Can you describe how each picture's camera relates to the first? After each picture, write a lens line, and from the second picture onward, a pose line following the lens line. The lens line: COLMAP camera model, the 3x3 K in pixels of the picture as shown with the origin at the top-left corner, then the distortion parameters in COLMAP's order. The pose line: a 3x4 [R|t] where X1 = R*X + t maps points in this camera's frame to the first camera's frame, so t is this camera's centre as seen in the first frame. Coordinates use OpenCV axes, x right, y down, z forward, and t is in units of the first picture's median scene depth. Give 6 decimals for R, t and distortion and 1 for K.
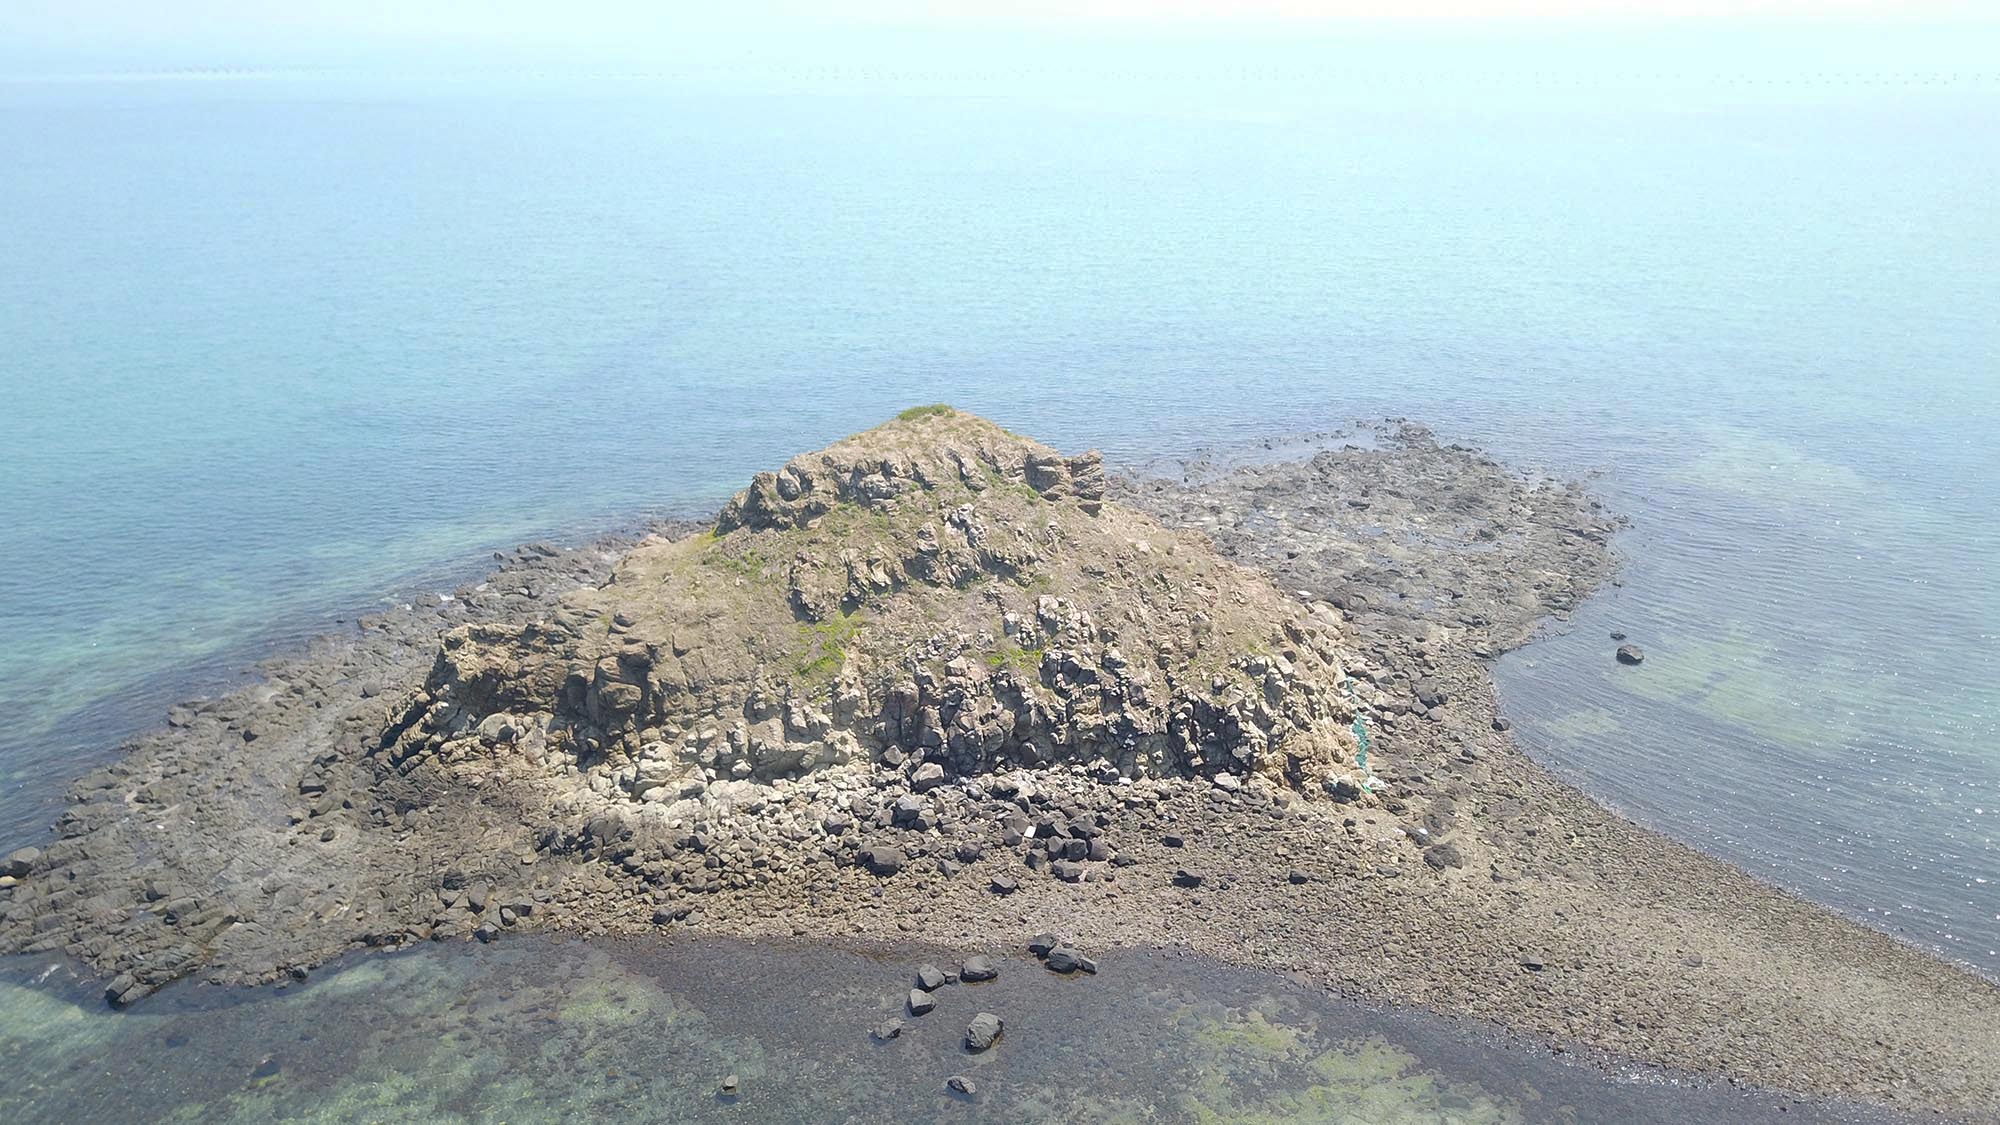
lens RADIAL K [[1499.2, 0, 988.7], [0, 1499.2, 544.9], [0, 0, 1]] dist [0.028698, -0.066336]
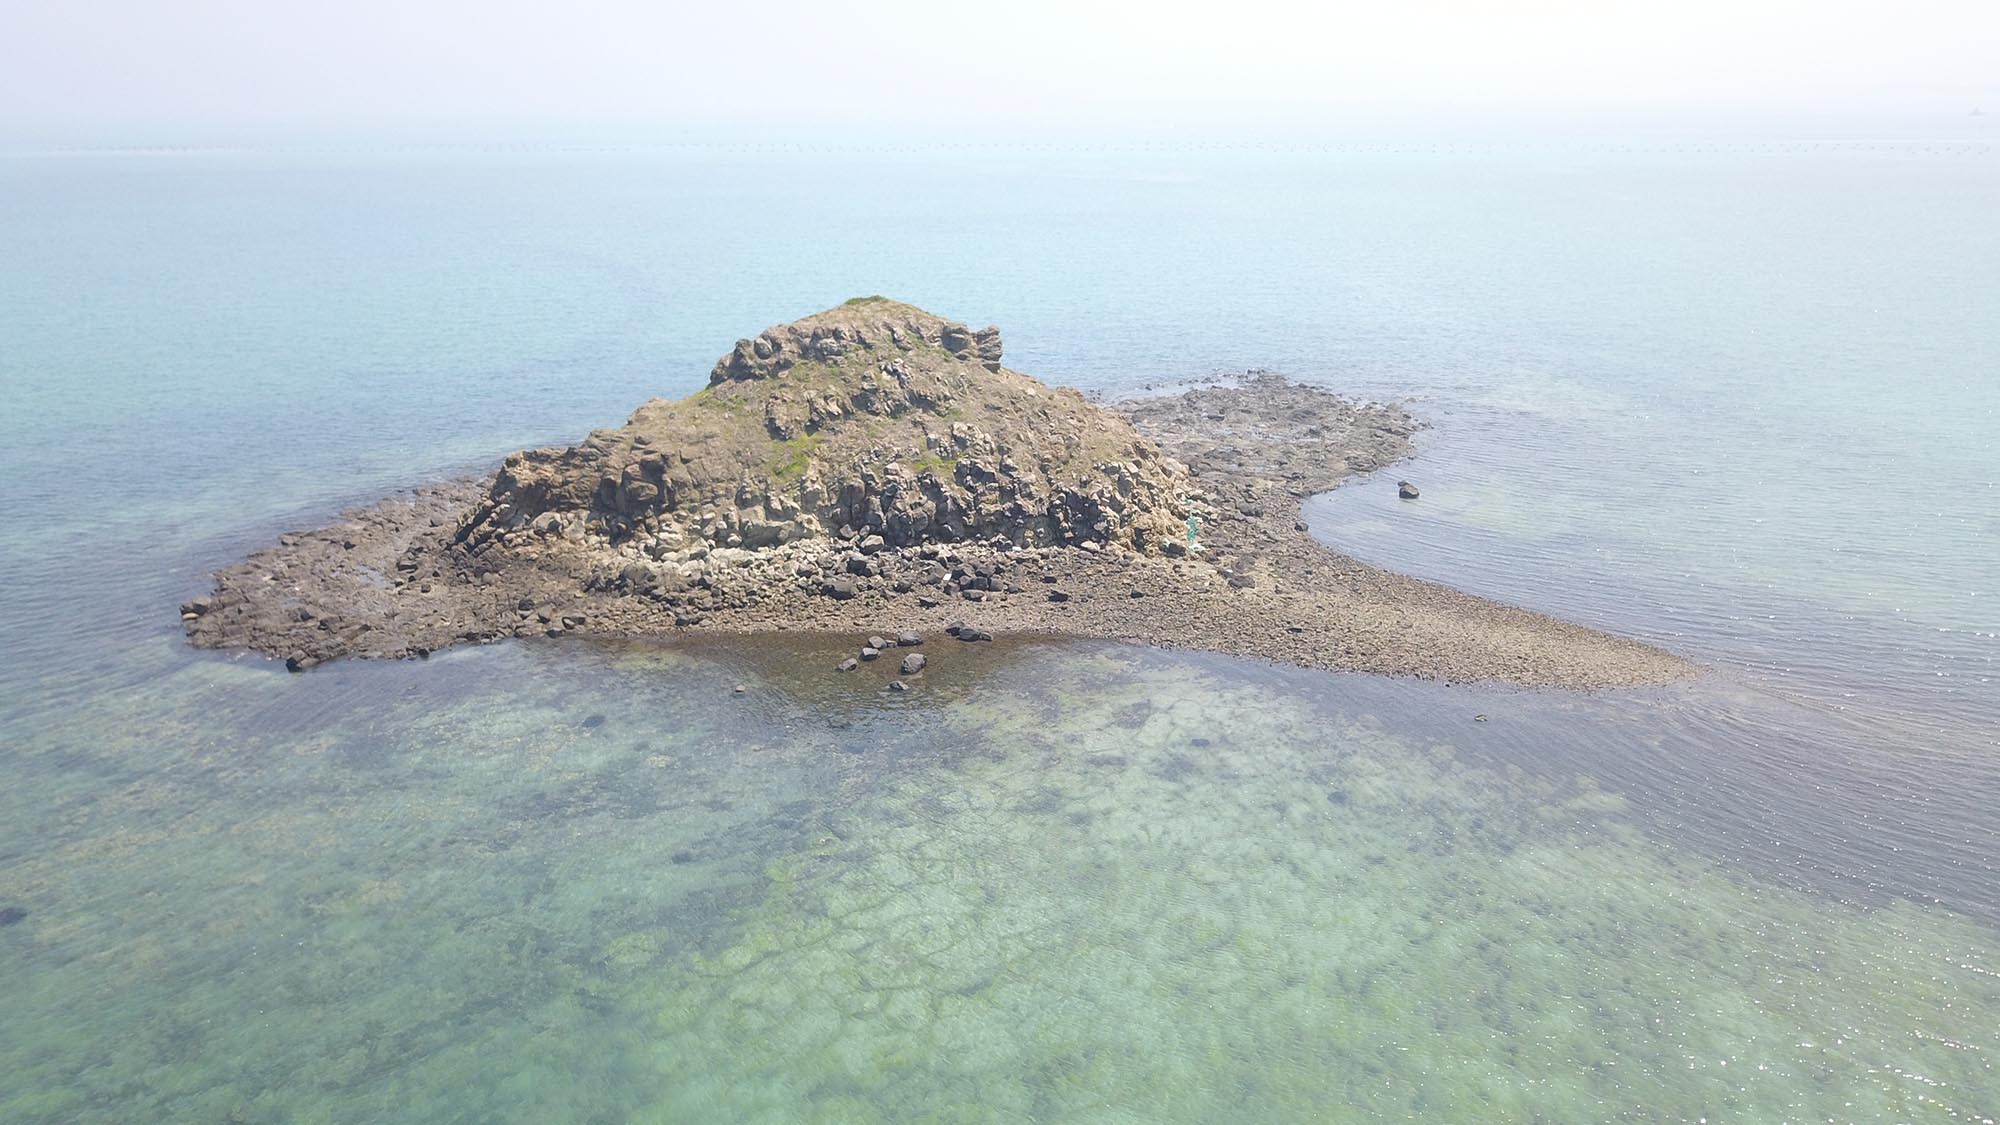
lens RADIAL K [[1499.2, 0, 990.0], [0, 1499.2, 577.6], [0, 0, 1]] dist [0.028698, -0.066336]
pose [[0.998920, -0.013294, 0.044532, 0.005375], [0.014610, 0.999462, -0.029364, 0.220626], [-0.044117, 0.029983, 0.998576, -0.352931]]
